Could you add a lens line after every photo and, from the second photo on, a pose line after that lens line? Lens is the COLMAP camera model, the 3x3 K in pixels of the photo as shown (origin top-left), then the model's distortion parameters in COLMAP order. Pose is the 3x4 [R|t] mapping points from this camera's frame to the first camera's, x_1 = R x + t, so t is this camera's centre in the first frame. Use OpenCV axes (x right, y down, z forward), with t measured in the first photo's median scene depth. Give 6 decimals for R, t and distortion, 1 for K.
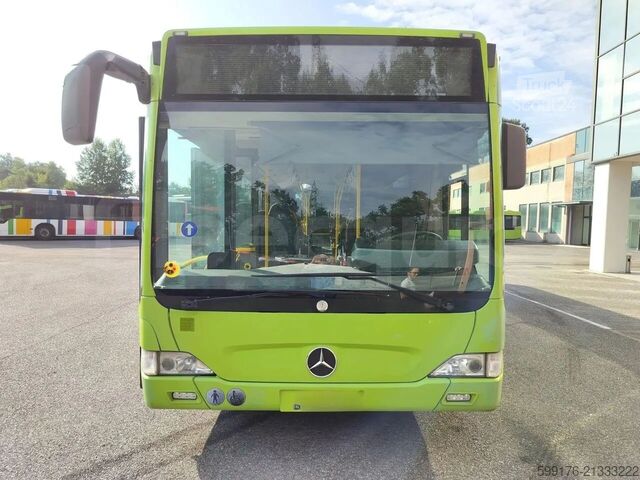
lens RADIAL K [[456.6, 0, 321.0], [0, 456.6, 222.1], [0, 0, 1]] dist [0.138931, -0.000163]
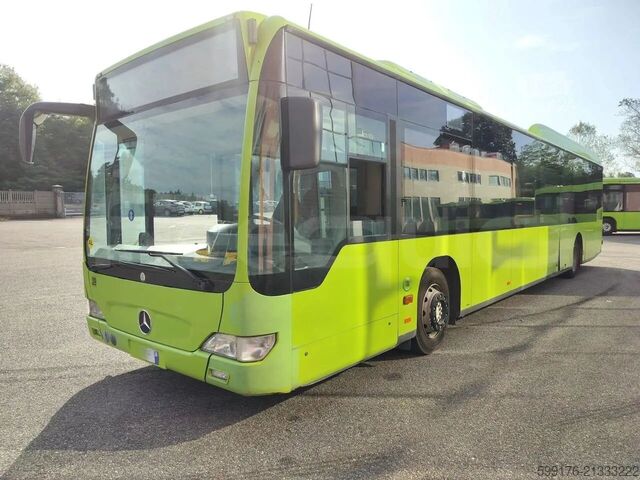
lens RADIAL K [[459.2, 0, 323.8], [0, 459.2, 240.7], [0, 0, 1]] dist [0.005548, -0.001557]
pose [[0.753155, 0.026780, -0.657298, 1.151792], [-0.006426, 0.999423, 0.033356, 0.043040], [0.657812, -0.020898, 0.752893, 0.399605]]
